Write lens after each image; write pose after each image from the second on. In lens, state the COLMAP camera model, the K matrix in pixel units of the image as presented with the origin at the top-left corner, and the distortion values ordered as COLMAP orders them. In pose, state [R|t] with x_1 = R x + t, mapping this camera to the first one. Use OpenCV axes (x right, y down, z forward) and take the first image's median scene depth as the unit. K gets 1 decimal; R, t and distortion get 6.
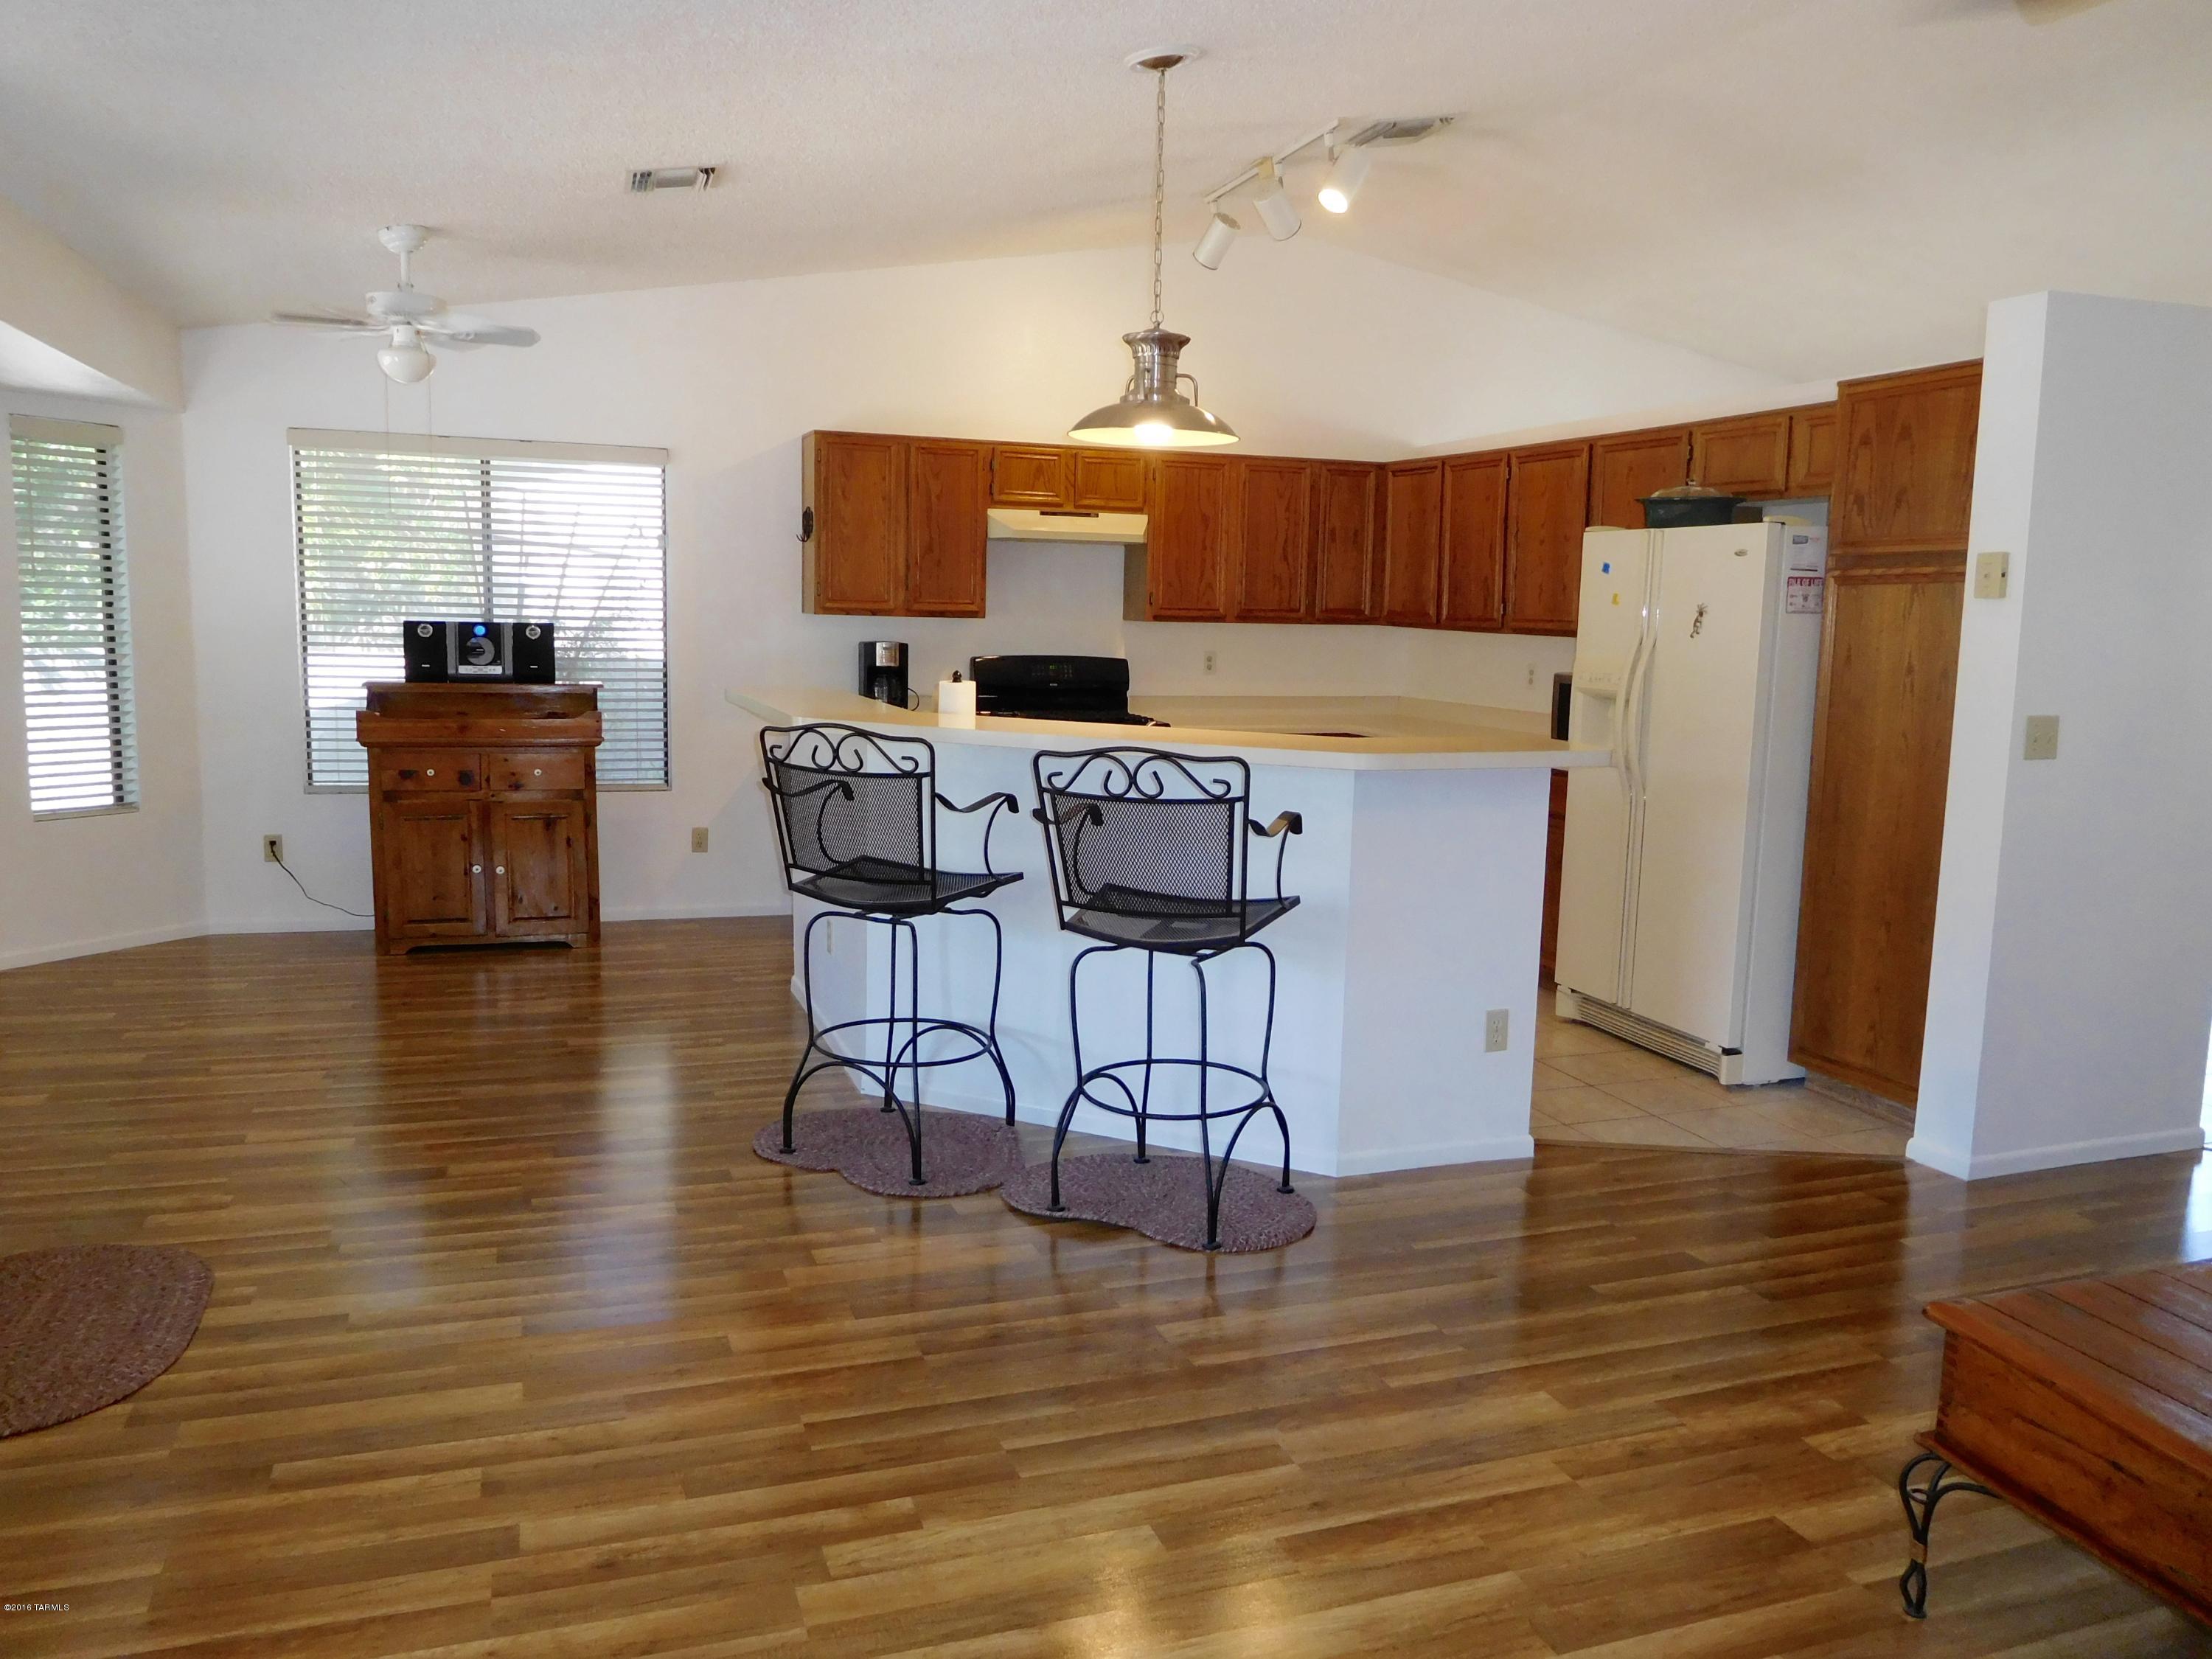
lens RADIAL K [[1635.7, 0, 1111.7], [0, 1635.7, 856.0], [0, 0, 1]] dist [-0.026504, 0.003952]
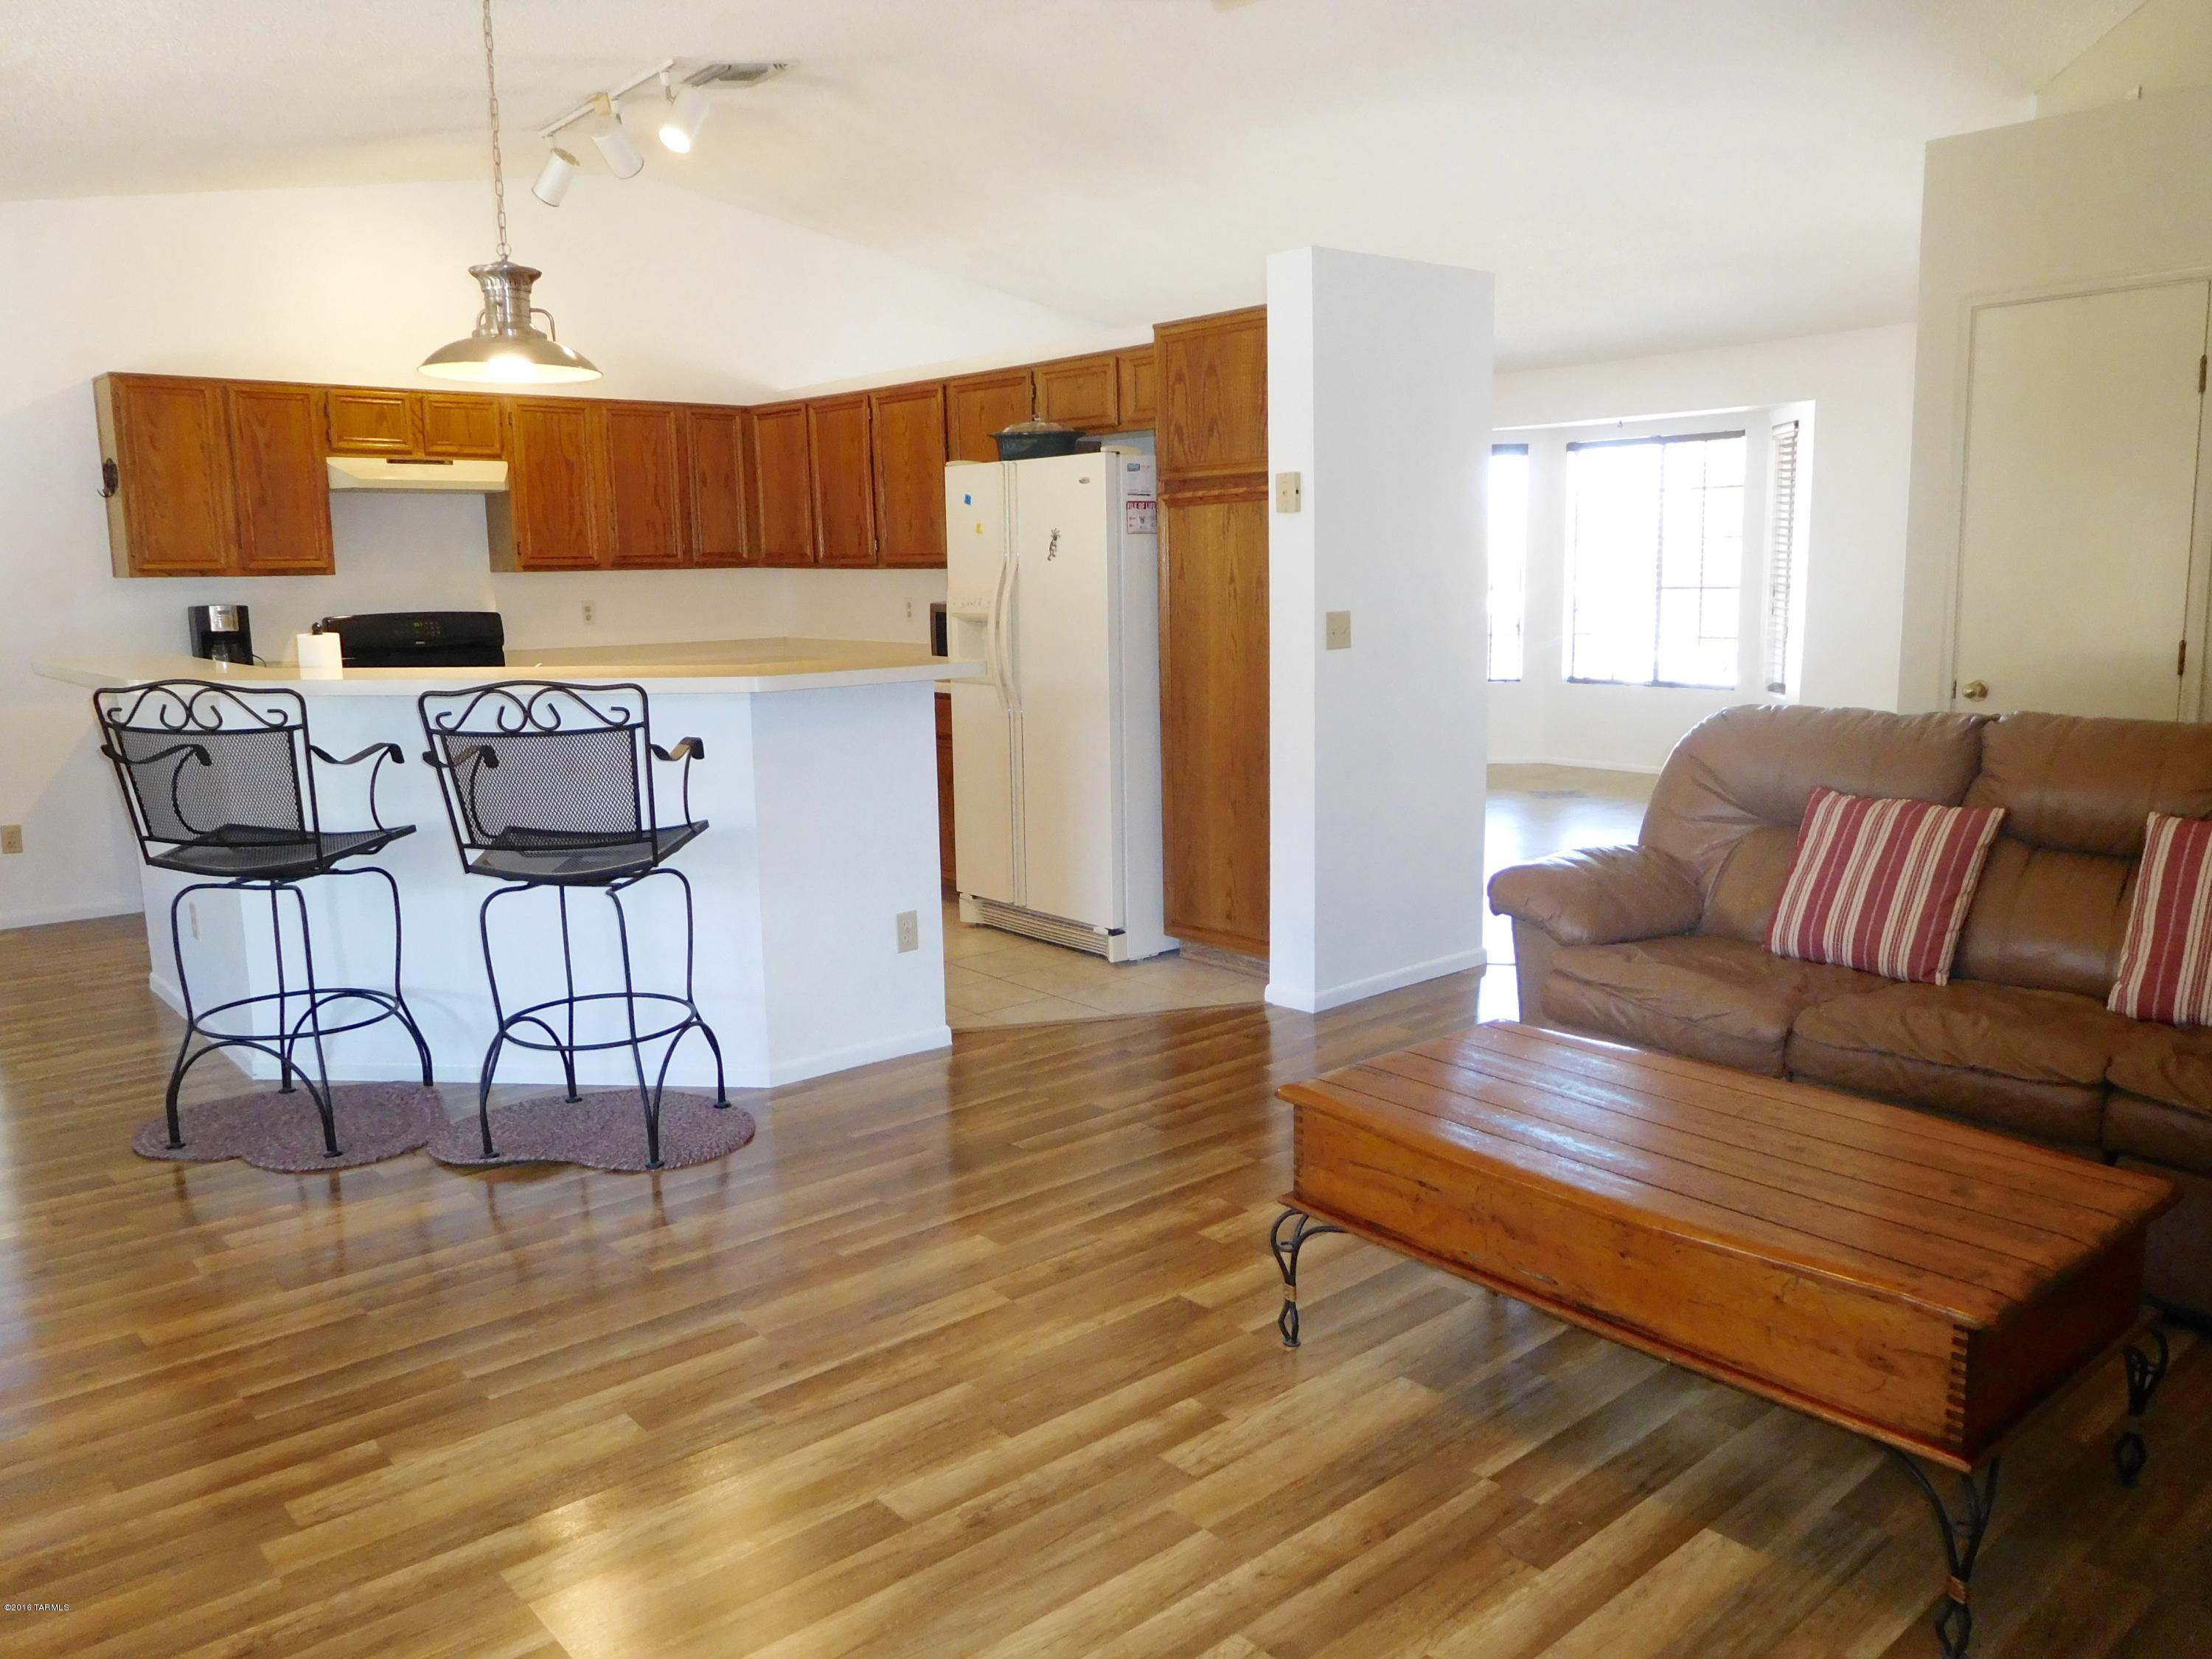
lens RADIAL K [[1635.7, 0, 1111.7], [0, 1635.7, 856.0], [0, 0, 1]] dist [-0.026504, 0.003952]
pose [[0.930808, -0.097377, 0.352300, -0.011386], [0.088158, 0.995214, 0.042160, 0.023400], [-0.354719, -0.008184, 0.934937, -0.045926]]
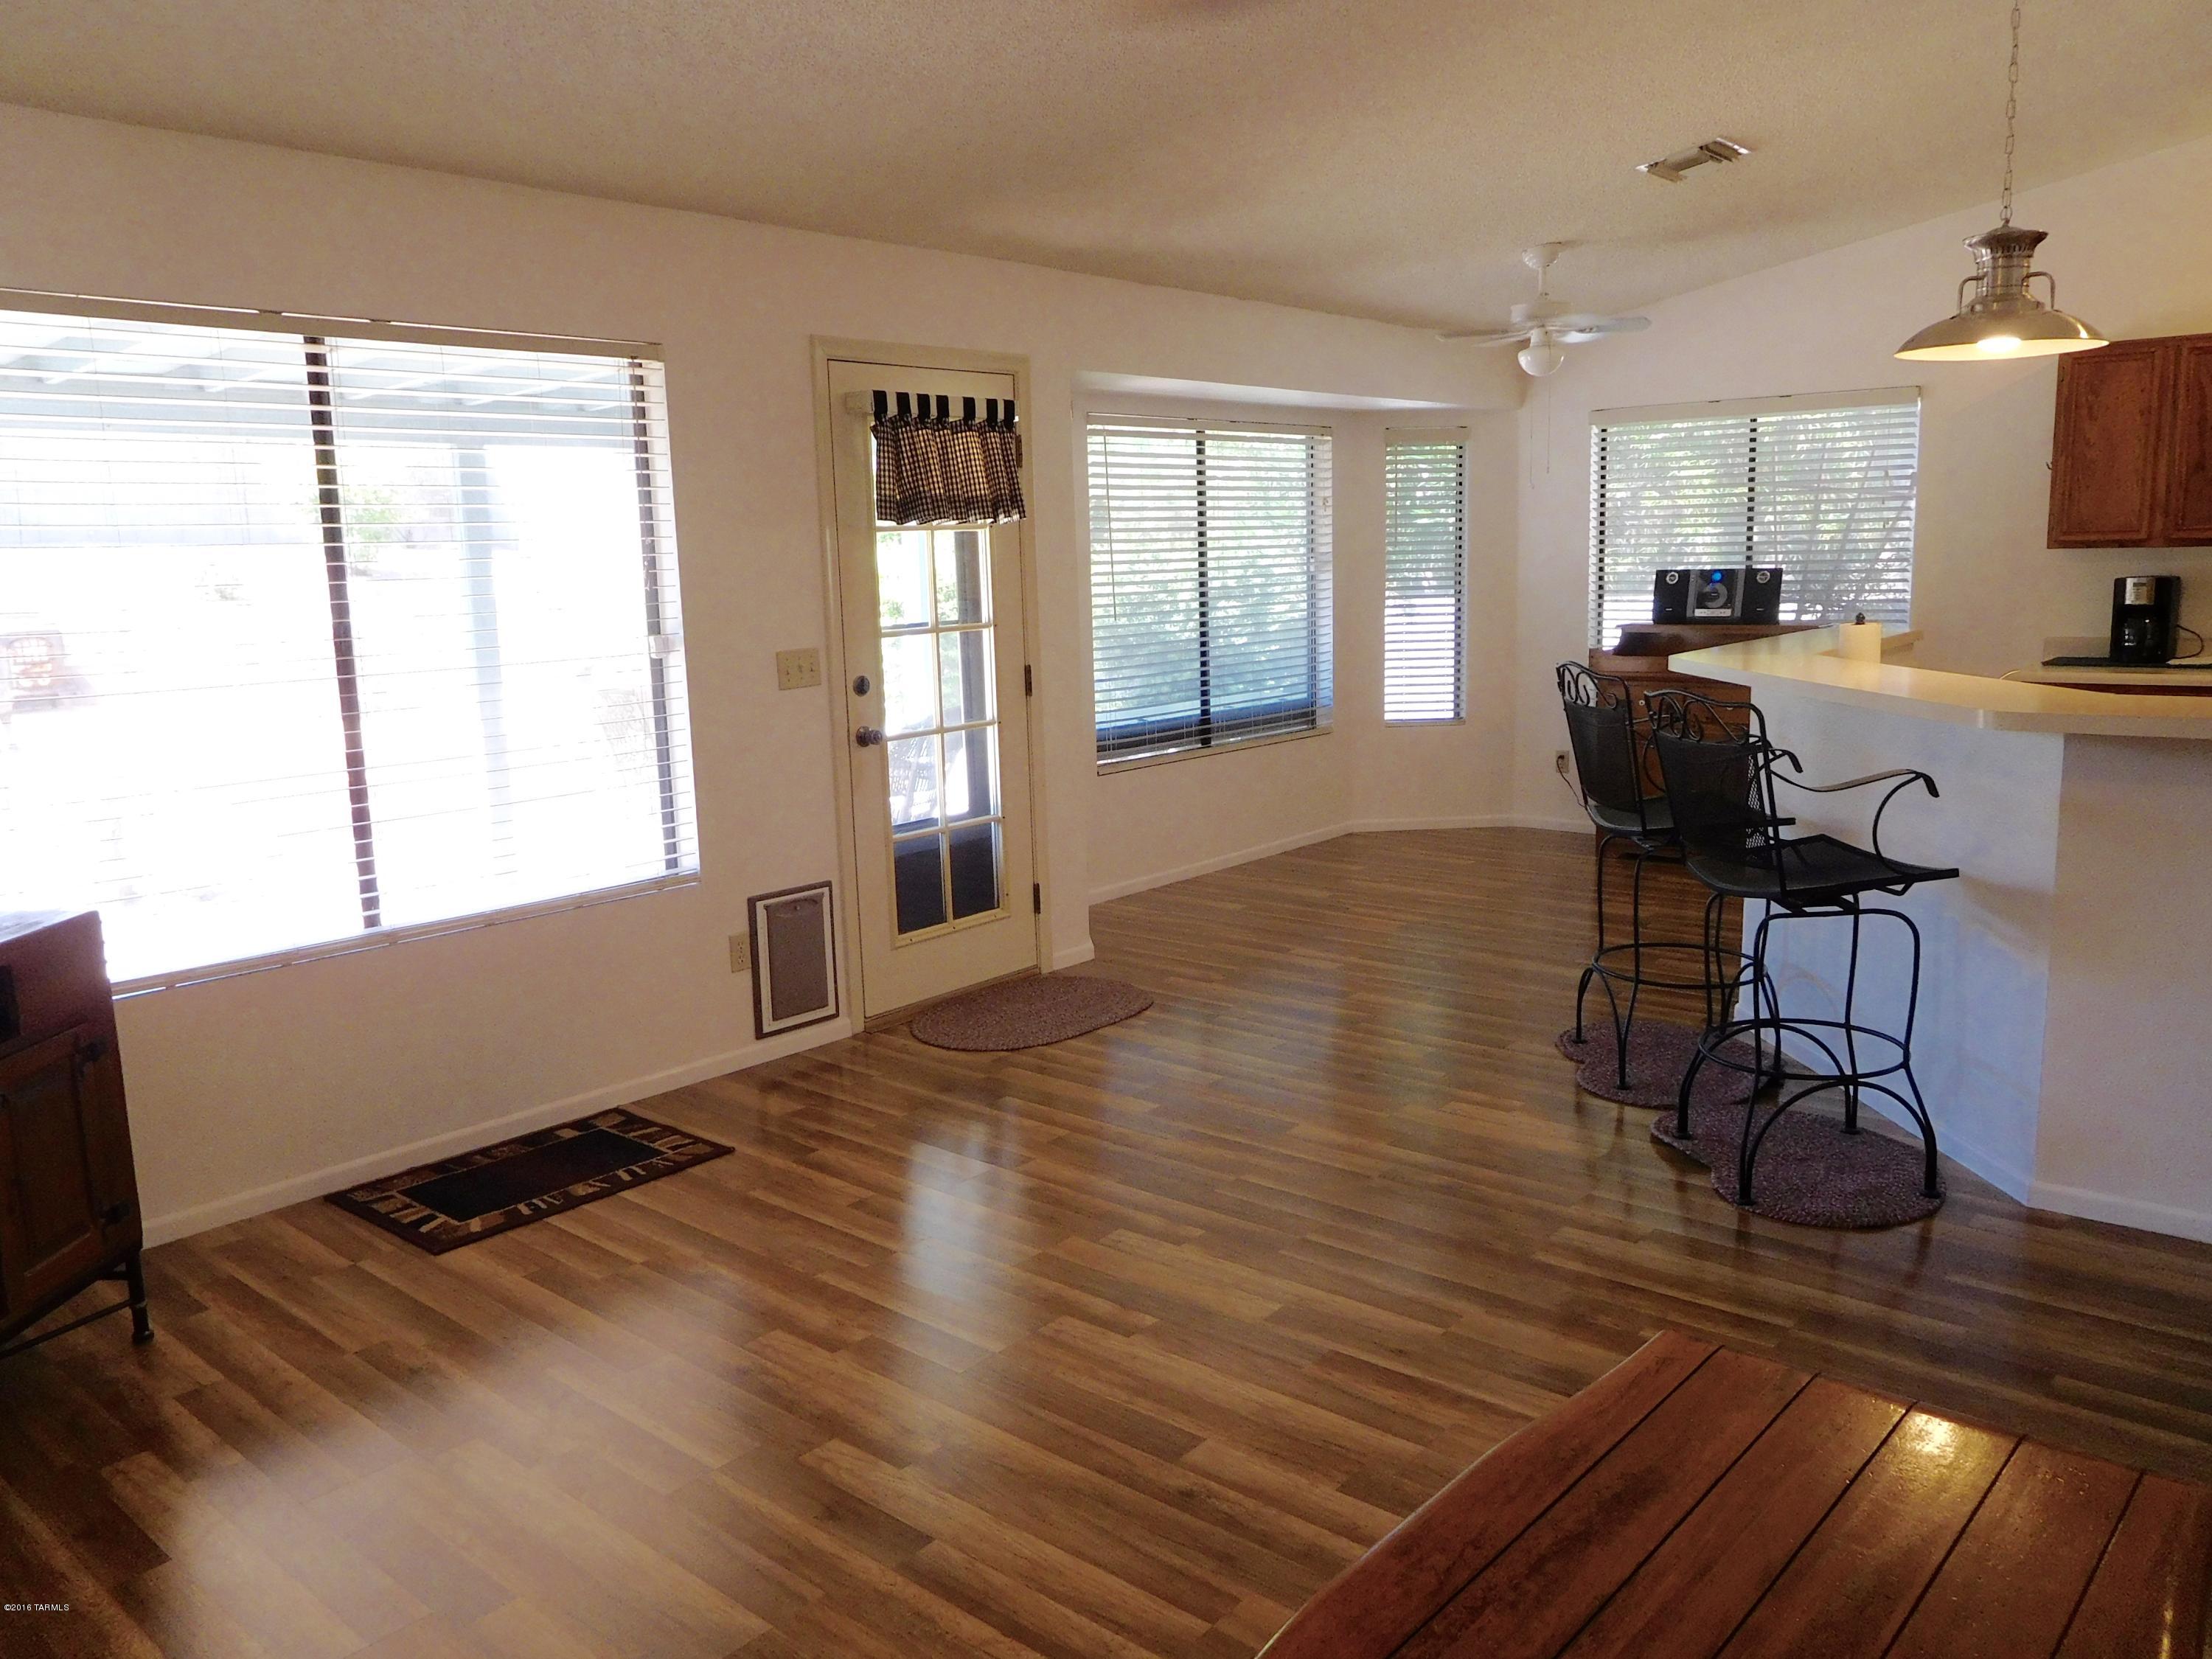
lens RADIAL K [[1641.0, 0, 1103.9], [0, 1641.0, 846.8], [0, 0, 1]] dist [-0.013628, -0.001703]
pose [[0.491073, 0.113278, -0.863722, 0.576993], [-0.085138, 0.993003, 0.081828, -0.017977], [0.866948, 0.033352, 0.497281, 0.137063]]
